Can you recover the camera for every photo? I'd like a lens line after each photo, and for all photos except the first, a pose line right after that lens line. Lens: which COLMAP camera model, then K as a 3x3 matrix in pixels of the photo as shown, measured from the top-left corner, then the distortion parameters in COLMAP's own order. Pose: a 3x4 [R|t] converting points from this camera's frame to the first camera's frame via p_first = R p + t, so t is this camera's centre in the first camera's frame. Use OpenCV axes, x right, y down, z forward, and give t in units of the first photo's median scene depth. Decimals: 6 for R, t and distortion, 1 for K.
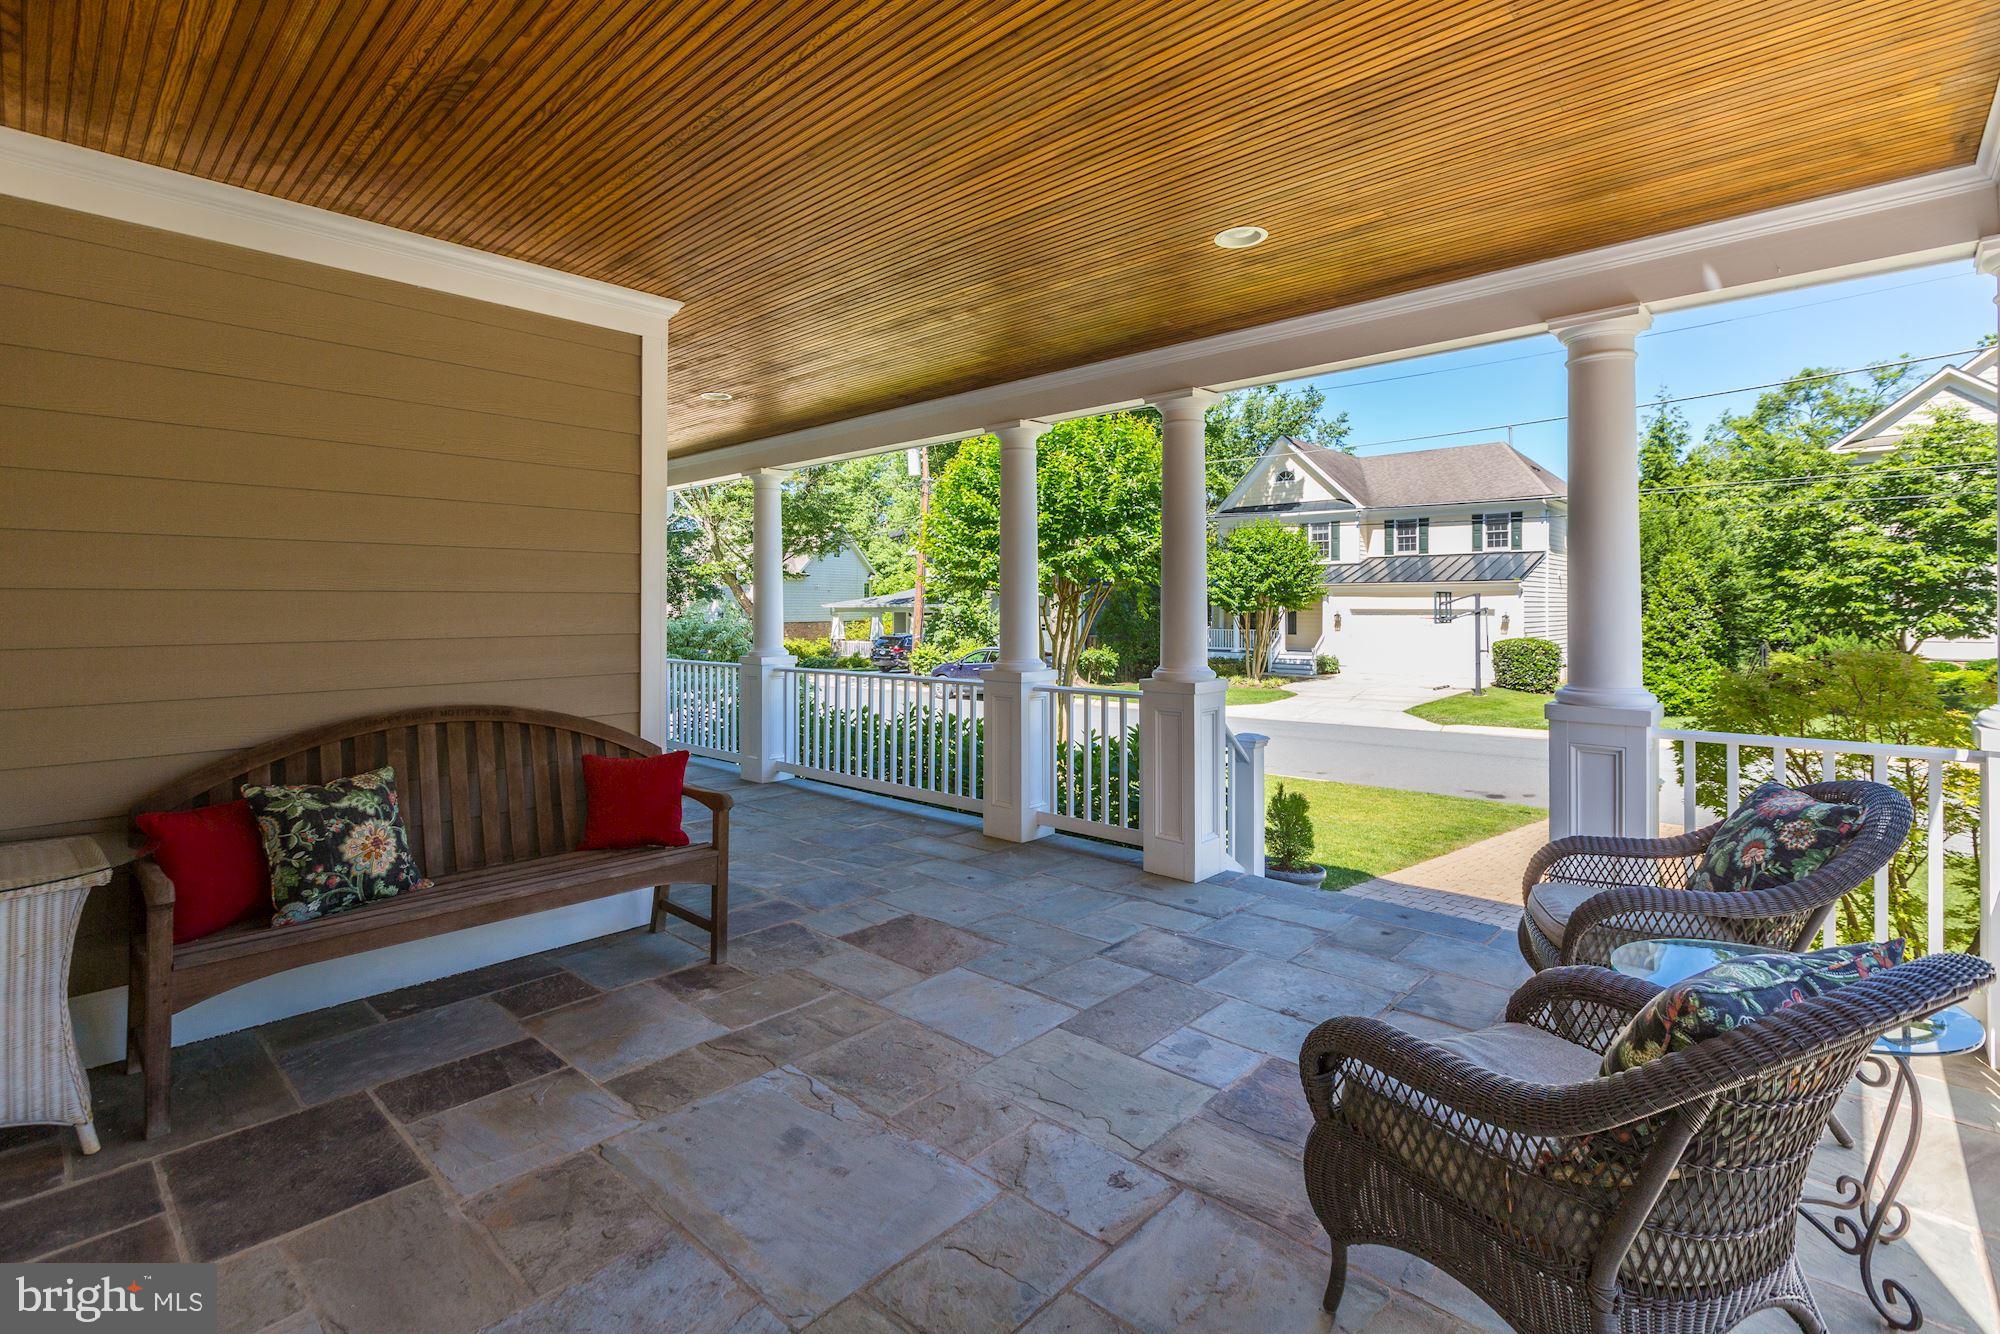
lens RADIAL K [[915.3, 0, 956.6], [0, 915.3, 593.2], [0, 0, 1]] dist [-0.016495, 0.000962]
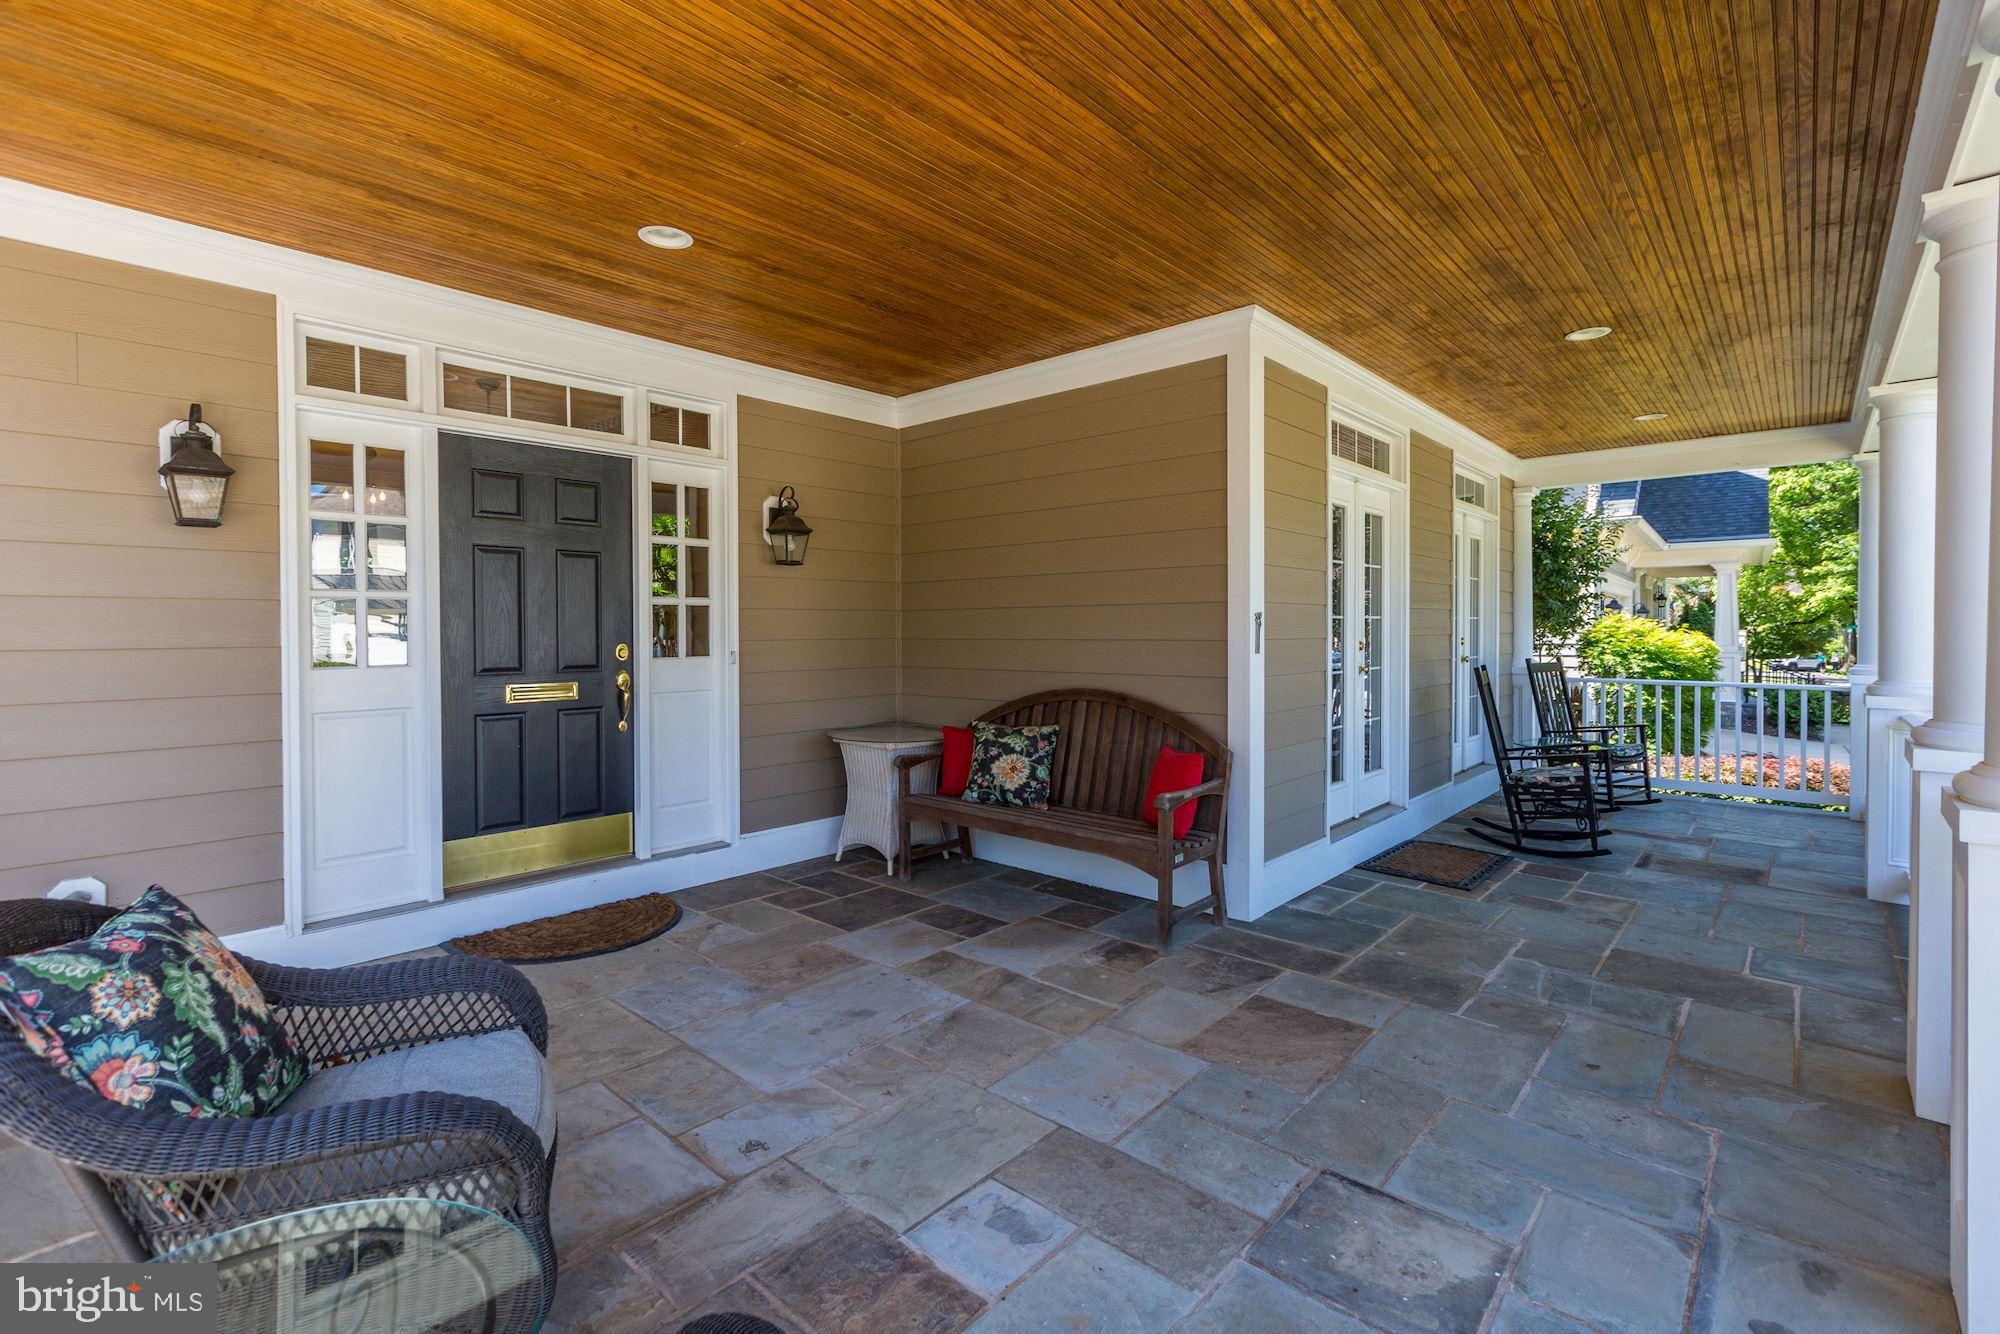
lens RADIAL K [[915.3, 0, 1000.9], [0, 915.3, 638.6], [0, 0, 1]] dist [-0.016495, 0.000962]
pose [[0.035996, 0.016991, -0.999208, 0.941914], [0.013016, 0.999763, 0.017469, 0.025340], [0.999267, -0.013635, 0.035766, 0.949002]]
